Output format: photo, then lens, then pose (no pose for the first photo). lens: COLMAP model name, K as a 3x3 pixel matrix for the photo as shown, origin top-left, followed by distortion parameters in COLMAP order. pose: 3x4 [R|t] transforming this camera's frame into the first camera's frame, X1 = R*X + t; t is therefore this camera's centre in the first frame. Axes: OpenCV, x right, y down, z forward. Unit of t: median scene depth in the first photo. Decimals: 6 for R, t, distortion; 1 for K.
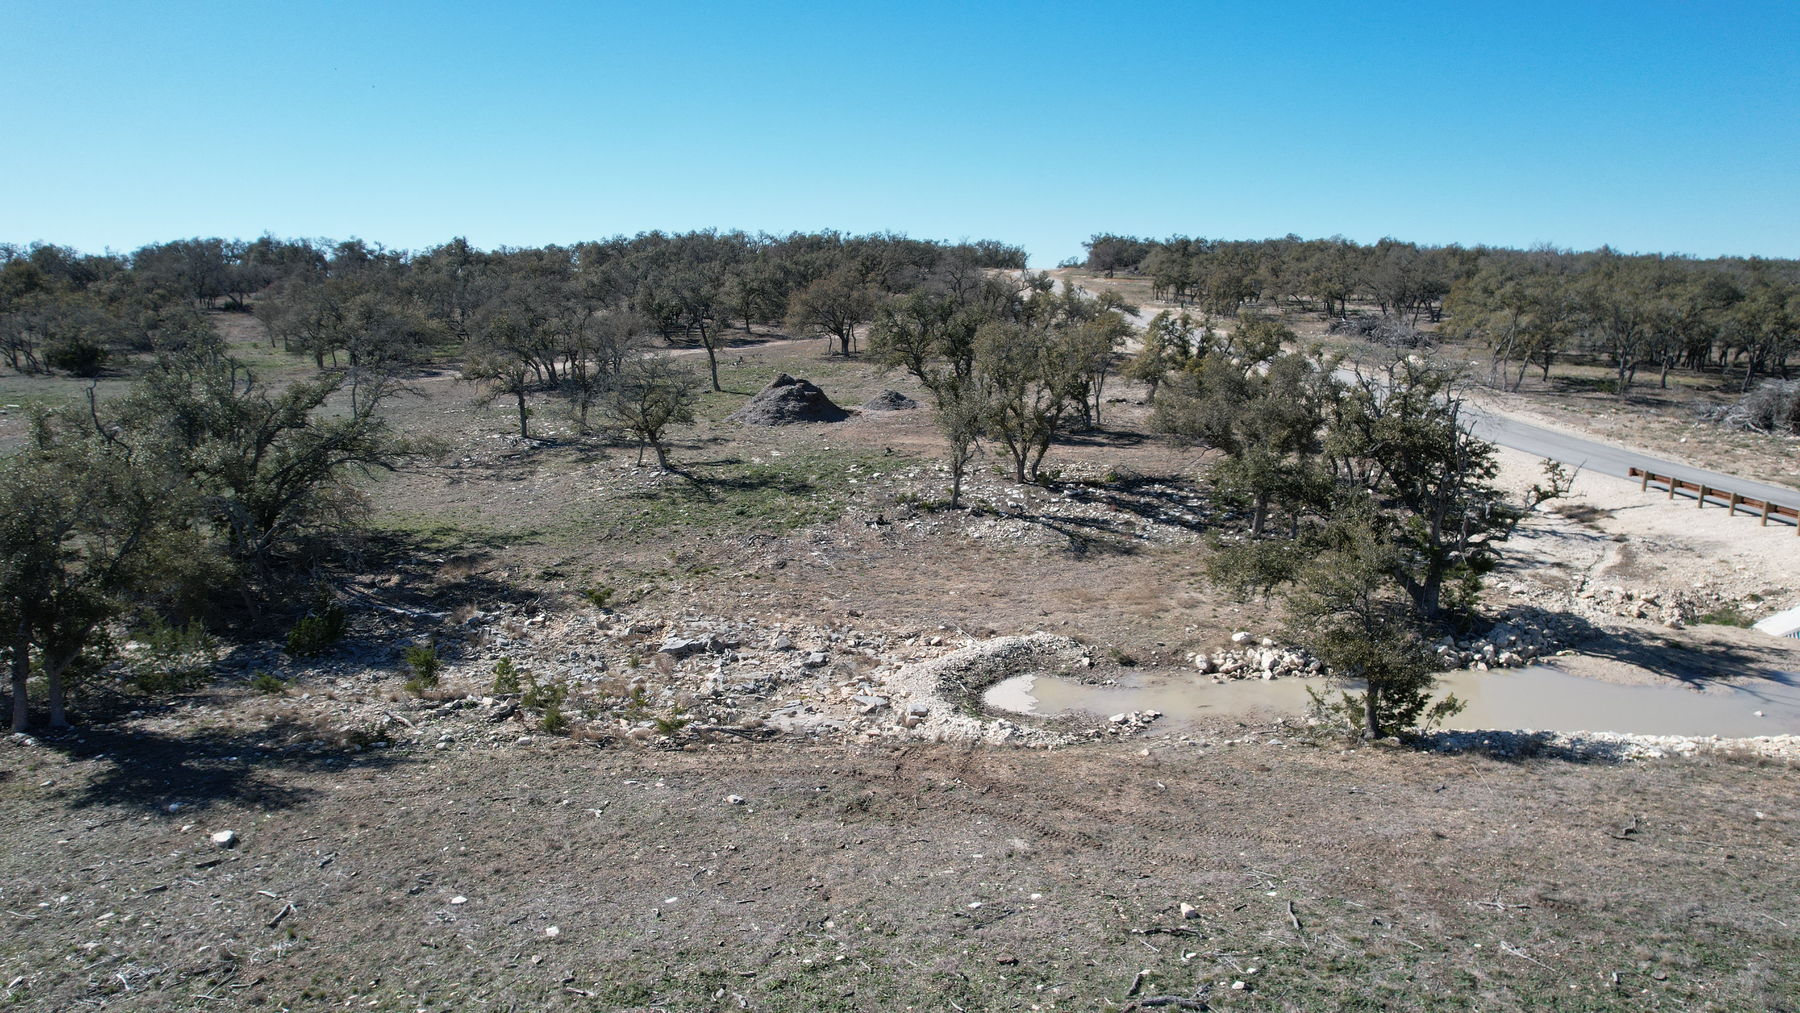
lens RADIAL K [[1143.2, 0, 884.3], [0, 1143.2, 516.3], [0, 0, 1]] dist [-0.077428, 0.060432]
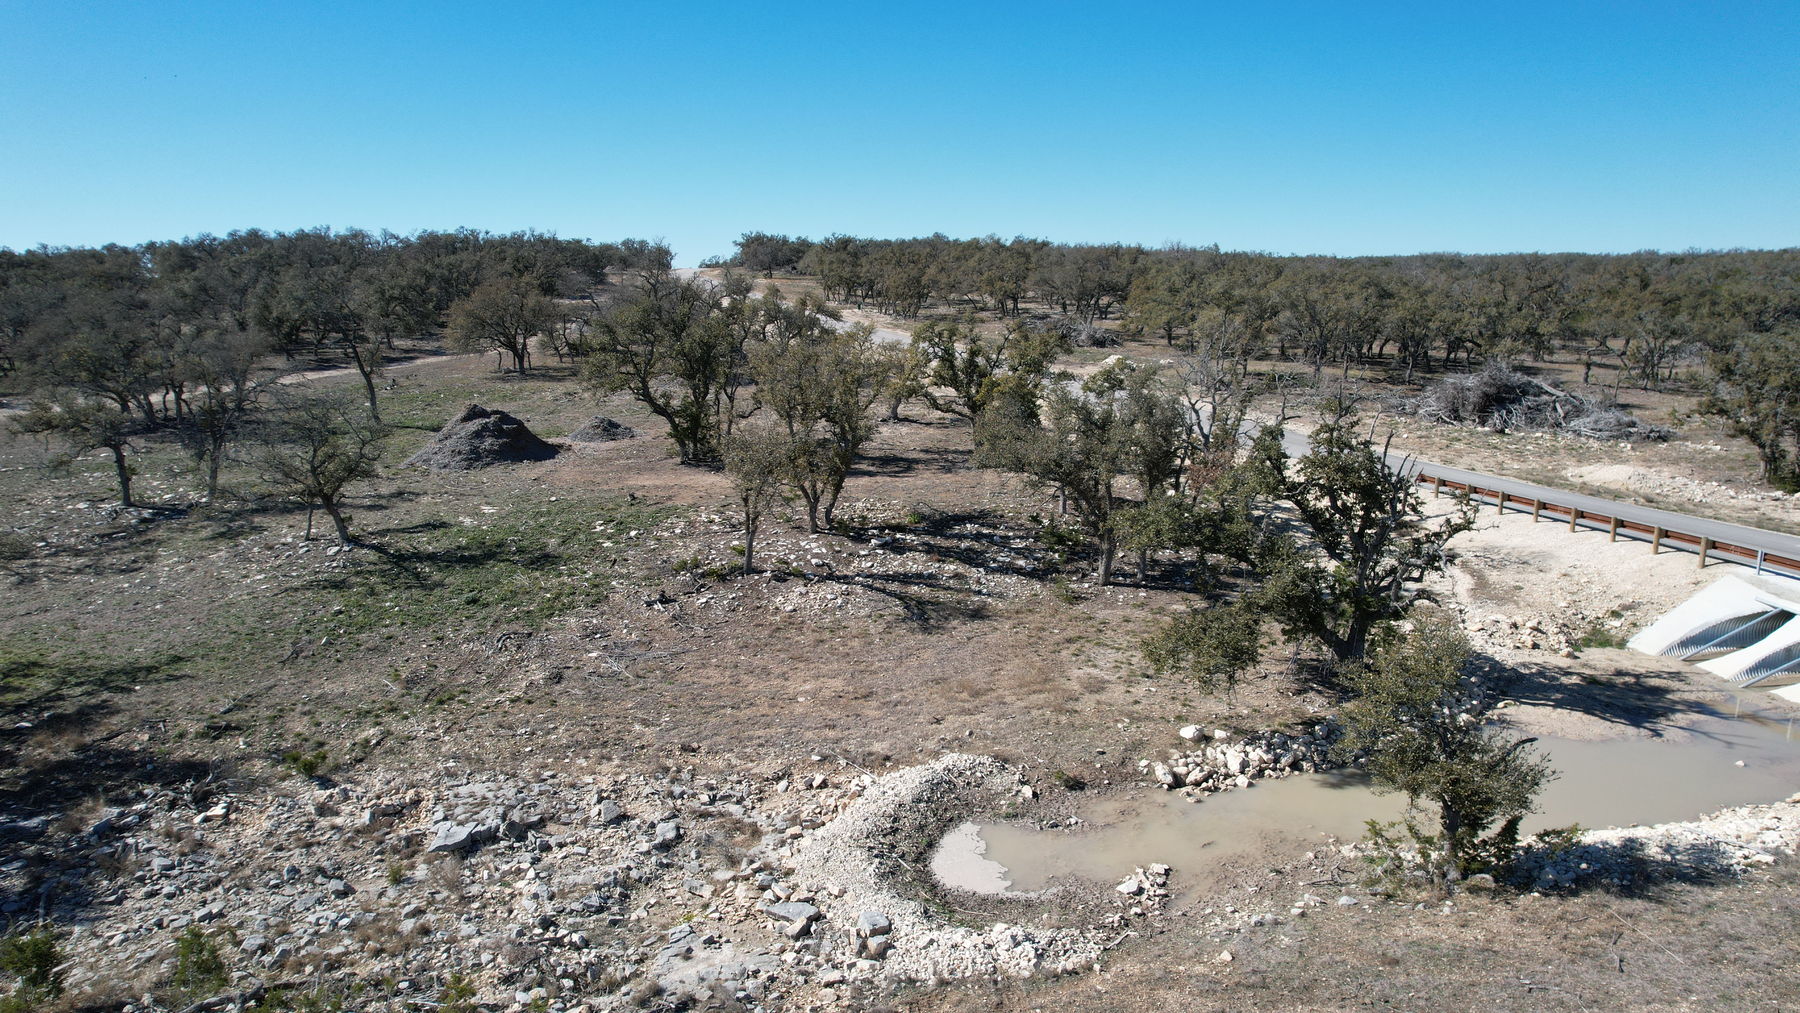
lens RADIAL K [[1143.2, 0, 884.3], [0, 1143.2, 516.3], [0, 0, 1]] dist [-0.077428, 0.060432]
pose [[0.949169, -0.068384, 0.307248, -0.092757], [0.067846, 0.997618, 0.012446, -0.050173], [-0.307367, 0.009032, 0.951548, 0.190848]]
